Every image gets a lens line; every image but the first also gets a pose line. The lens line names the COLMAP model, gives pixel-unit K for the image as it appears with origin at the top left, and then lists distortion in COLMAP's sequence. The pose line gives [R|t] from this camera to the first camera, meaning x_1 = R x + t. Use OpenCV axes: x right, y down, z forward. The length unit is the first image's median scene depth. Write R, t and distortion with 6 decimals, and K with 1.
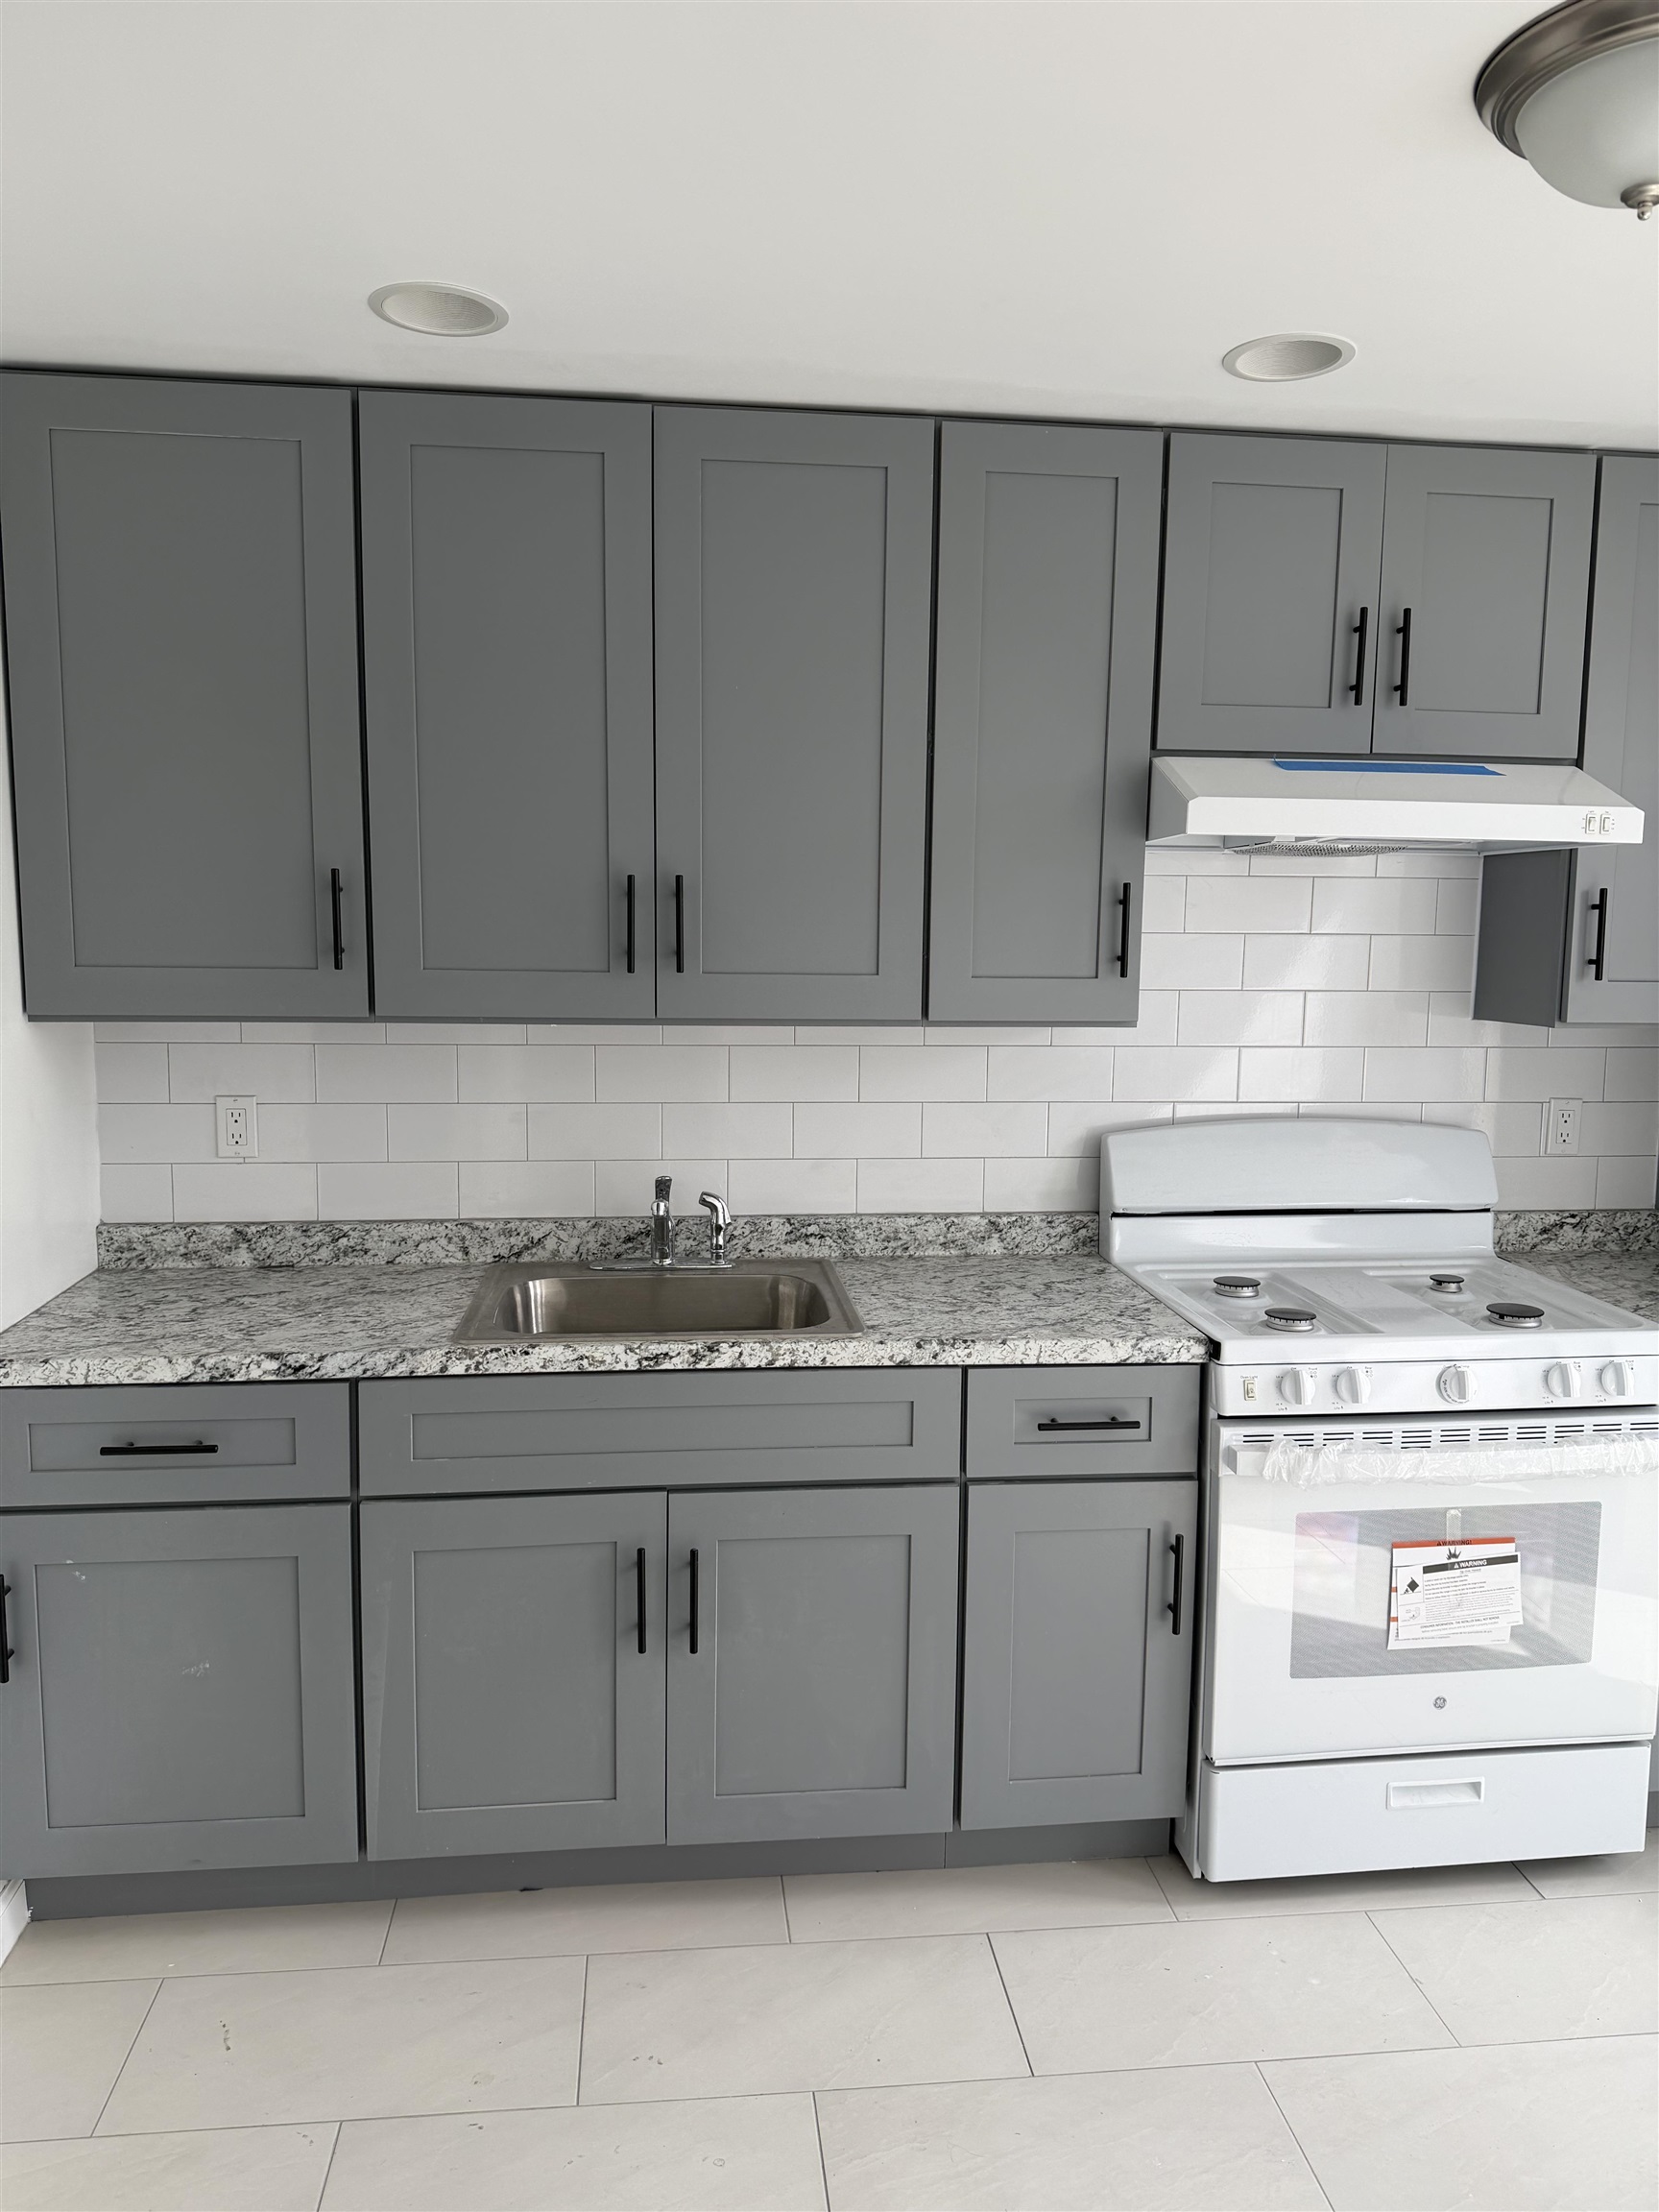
lens RADIAL K [[1546.5, 0, 826.5], [0, 1546.5, 1099.1], [0, 0, 1]] dist [0.051434, -0.067119]
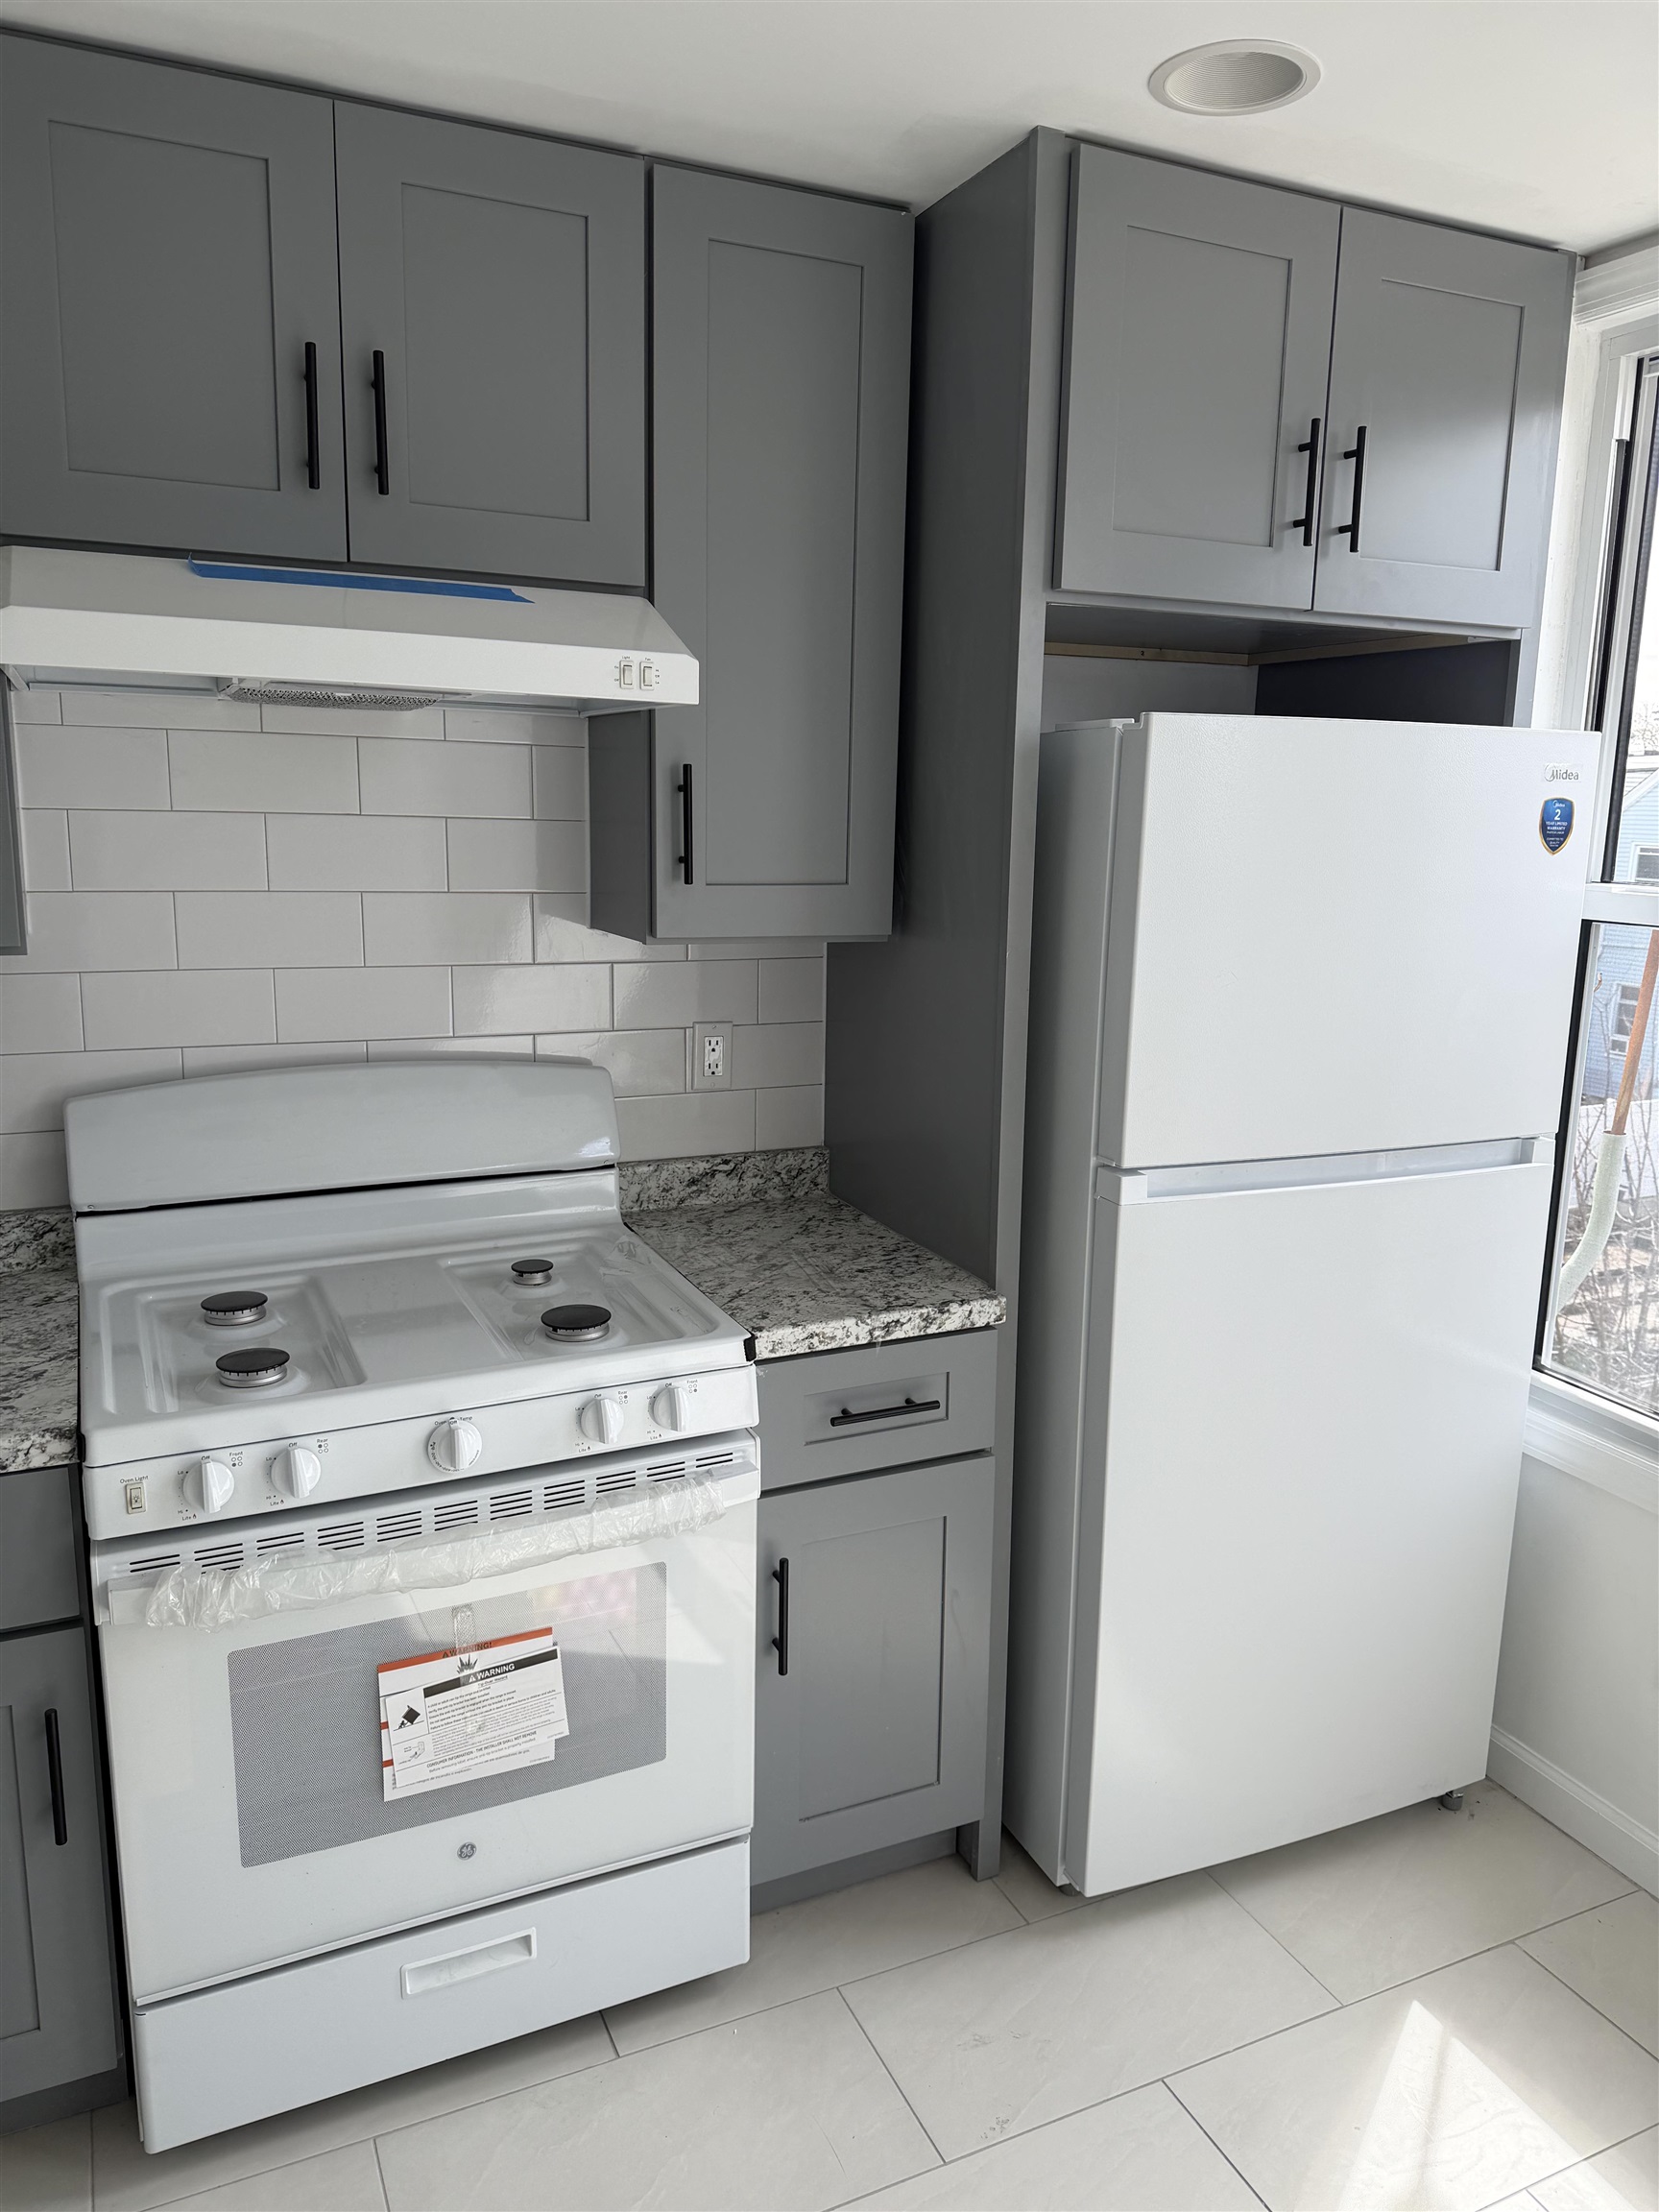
lens RADIAL K [[1546.5, 0, 813.2], [0, 1546.5, 1099.4], [0, 0, 1]] dist [0.051434, -0.067119]
pose [[0.949067, -0.053710, 0.310464, 0.324685], [0.026633, 0.995512, 0.090806, -0.038545], [-0.313948, -0.077912, 0.946238, 0.250106]]
